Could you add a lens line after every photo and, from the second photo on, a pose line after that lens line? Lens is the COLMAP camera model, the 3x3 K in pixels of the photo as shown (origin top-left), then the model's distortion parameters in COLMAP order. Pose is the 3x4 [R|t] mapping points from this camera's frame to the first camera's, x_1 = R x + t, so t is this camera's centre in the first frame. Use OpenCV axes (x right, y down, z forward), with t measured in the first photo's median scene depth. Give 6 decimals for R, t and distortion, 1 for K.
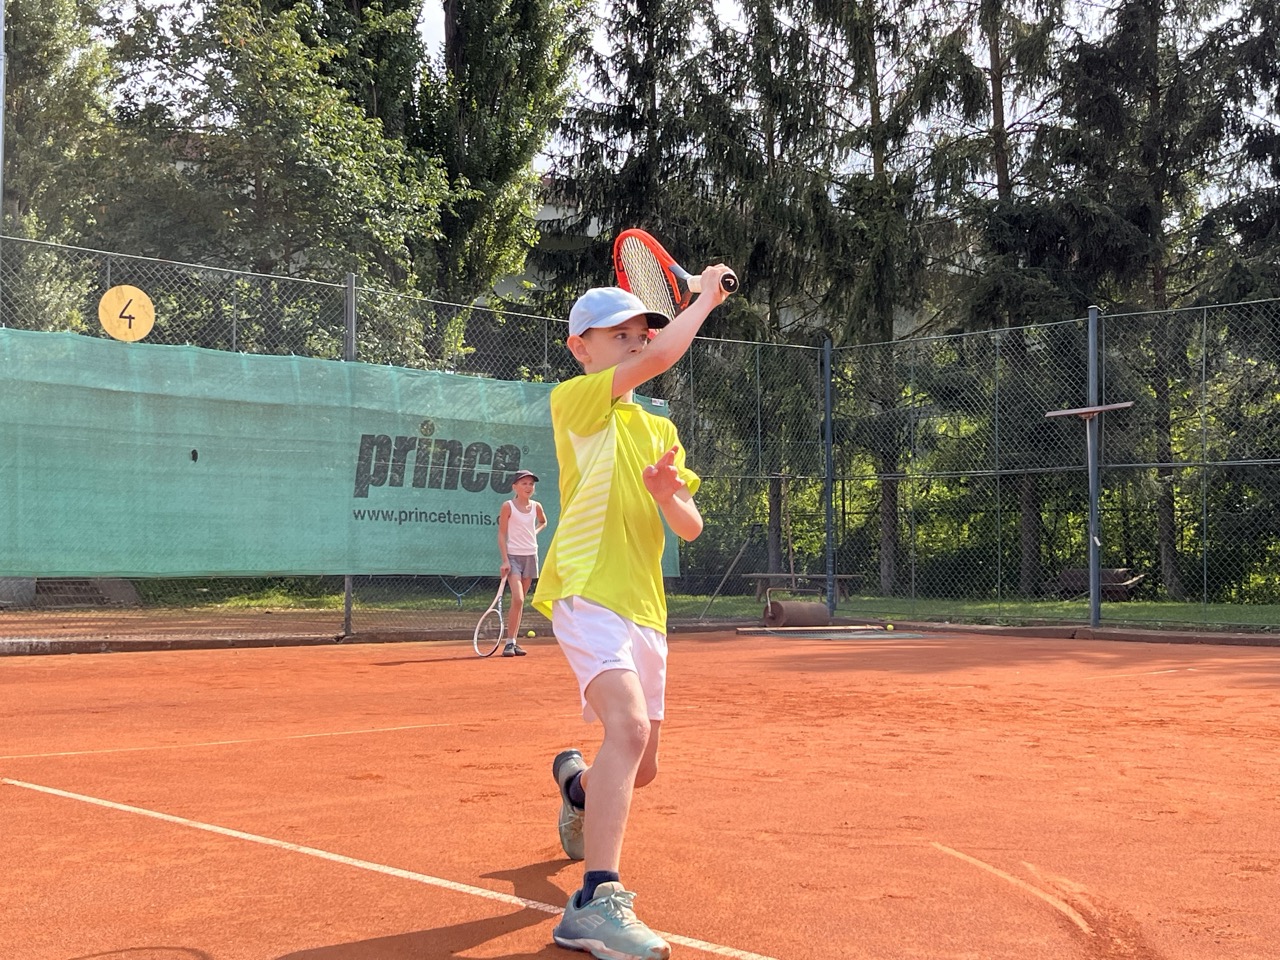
lens RADIAL K [[1651.9, 0, 636.0], [0, 1651.9, 477.2], [0, 0, 1]] dist [0.154390, 0.000000]
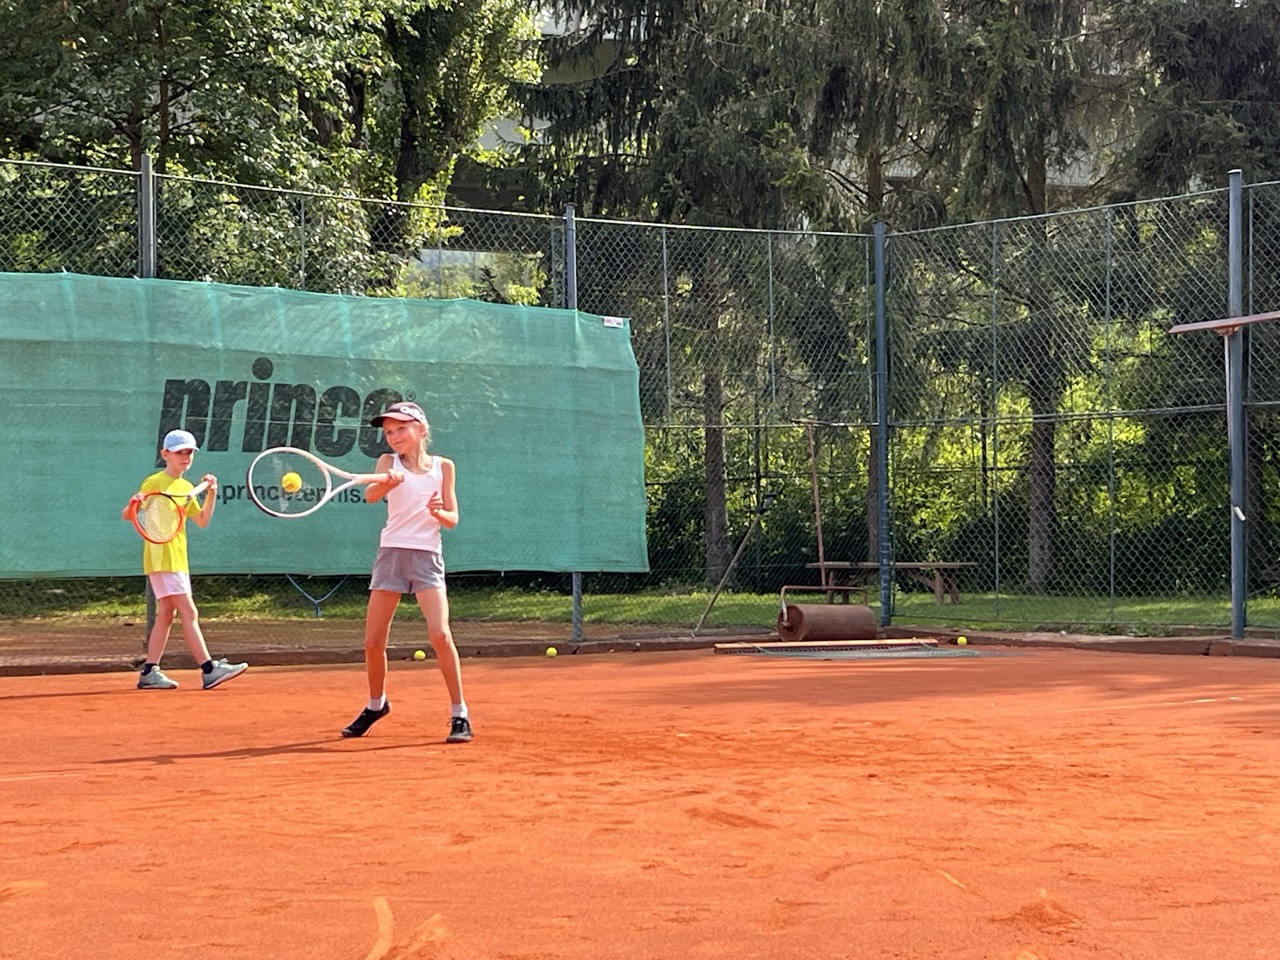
lens RADIAL K [[2626.5, 0, 642.4], [0, 2626.5, 483.3], [0, 0, 1]] dist [0.180251, 0.000000]
pose [[0.995810, -0.013128, -0.090494, 0.098378], [0.016028, 0.999379, 0.031392, -0.009387], [0.090026, -0.032711, 0.995402, -0.082826]]
